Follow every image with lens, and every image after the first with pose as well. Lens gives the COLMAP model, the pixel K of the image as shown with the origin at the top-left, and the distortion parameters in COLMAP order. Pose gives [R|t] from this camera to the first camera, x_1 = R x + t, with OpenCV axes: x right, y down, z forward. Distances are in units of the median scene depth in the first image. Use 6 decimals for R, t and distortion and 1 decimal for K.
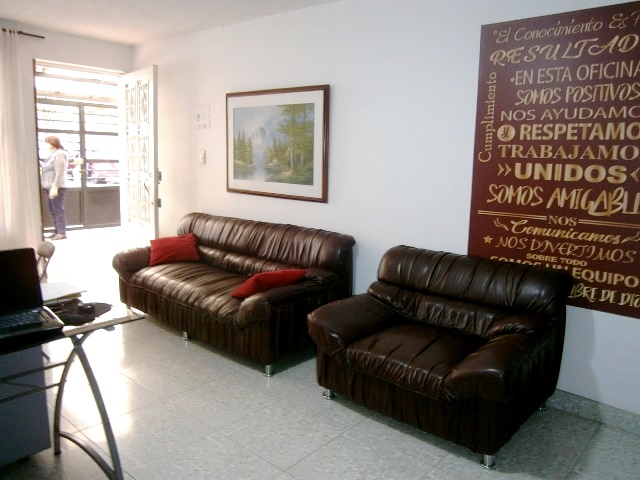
lens RADIAL K [[501.2, 0, 320.0], [0, 501.2, 240.0], [0, 0, 1]] dist [-0.067384, 0.001201]
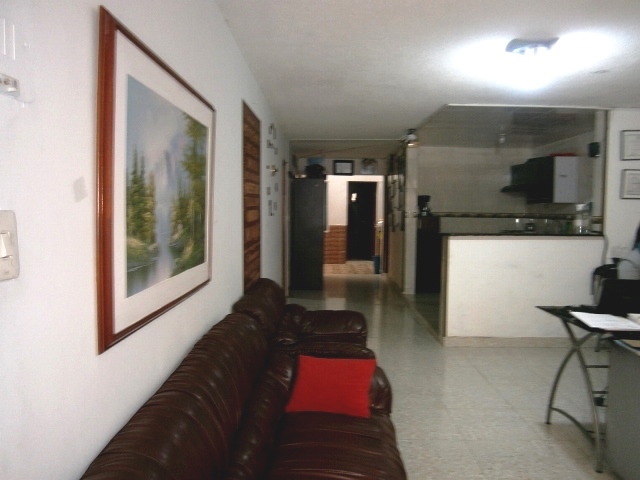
lens RADIAL K [[501.2, 0, 320.0], [0, 501.2, 240.0], [0, 0, 1]] dist [-0.067384, 0.001201]
pose [[-0.650231, -0.089605, 0.754434, -0.522992], [0.092033, 0.976418, 0.195291, -0.225132], [-0.754141, 0.196417, -0.626651, 1.191786]]
